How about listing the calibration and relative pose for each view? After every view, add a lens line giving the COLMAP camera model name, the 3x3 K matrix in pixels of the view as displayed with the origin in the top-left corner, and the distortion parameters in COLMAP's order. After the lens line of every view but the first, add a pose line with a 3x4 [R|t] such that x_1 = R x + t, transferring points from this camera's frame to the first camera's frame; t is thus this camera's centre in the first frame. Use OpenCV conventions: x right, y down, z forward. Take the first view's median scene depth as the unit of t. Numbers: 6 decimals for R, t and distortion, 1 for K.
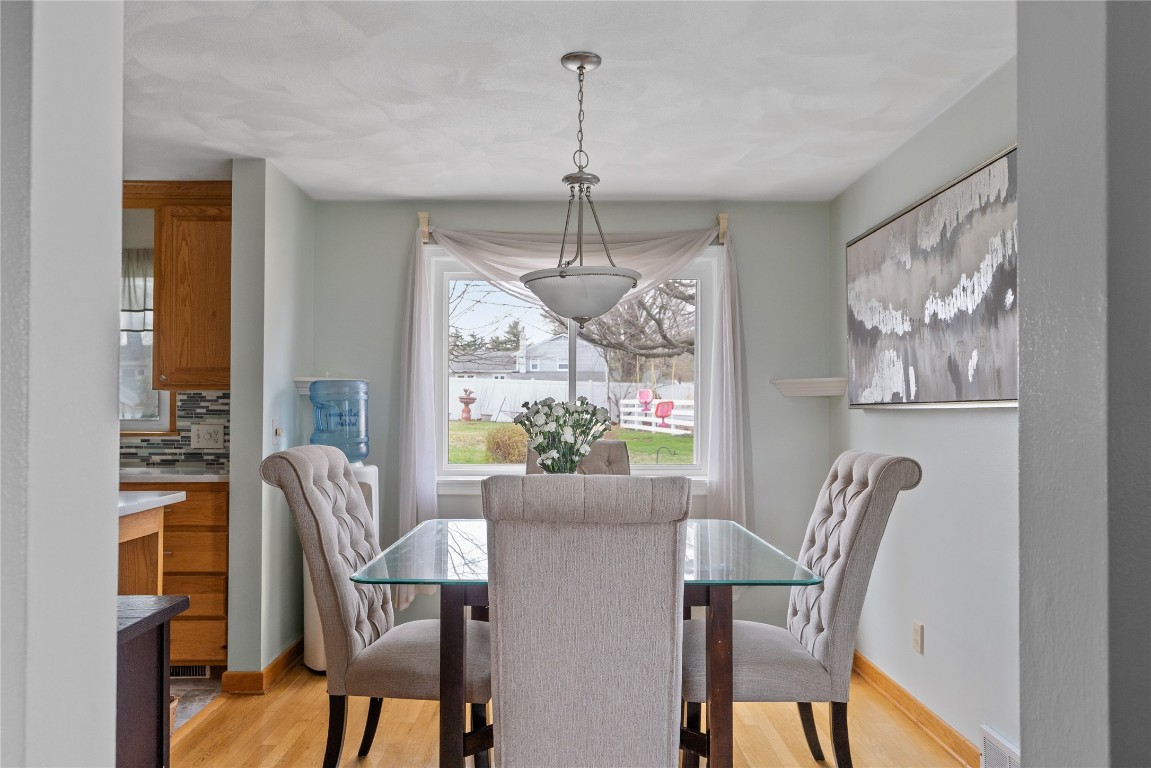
lens RADIAL K [[801.8, 0, 574.5], [0, 801.8, 400.5], [0, 0, 1]] dist [-0.004547, -0.001393]
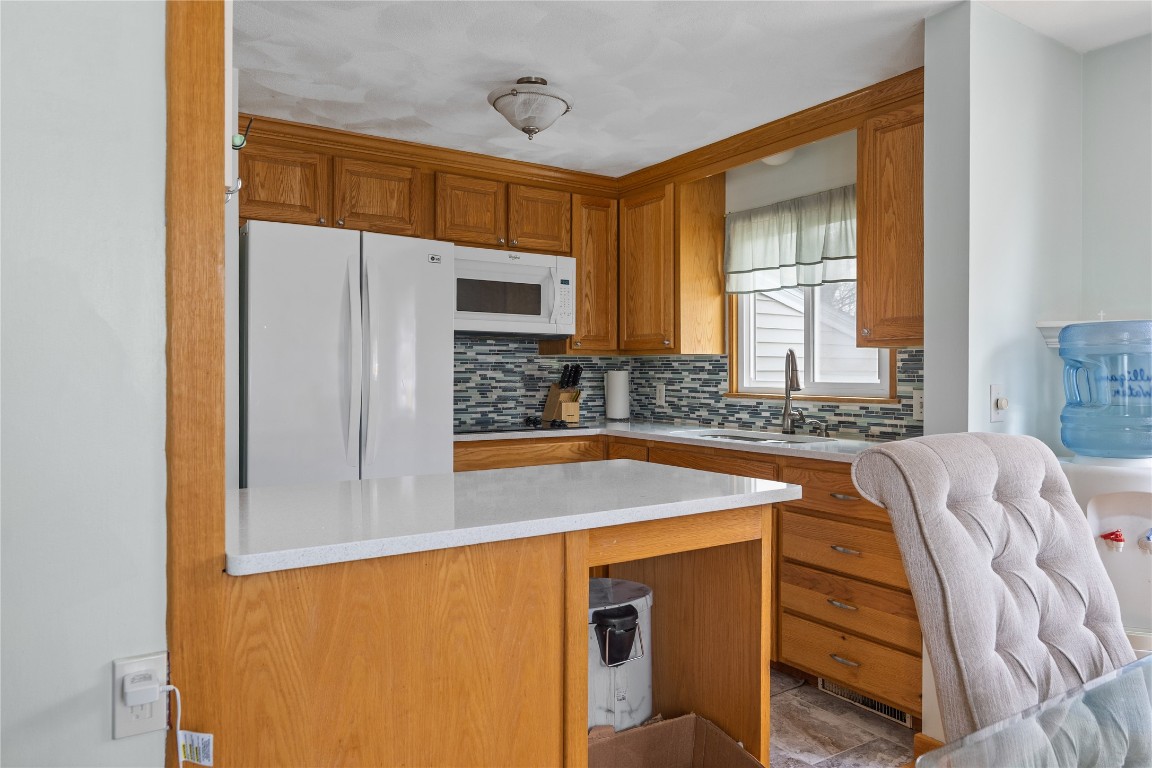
lens RADIAL K [[756.8, 0, 575.7], [0, 756.8, 375.2], [0, 0, 1]] dist [-0.000338, 0.000428]
pose [[0.531236, 0.000574, -0.847224, -0.018200], [0.011661, 0.999900, 0.007989, 0.005325], [0.847144, -0.014123, 0.531176, 0.314895]]
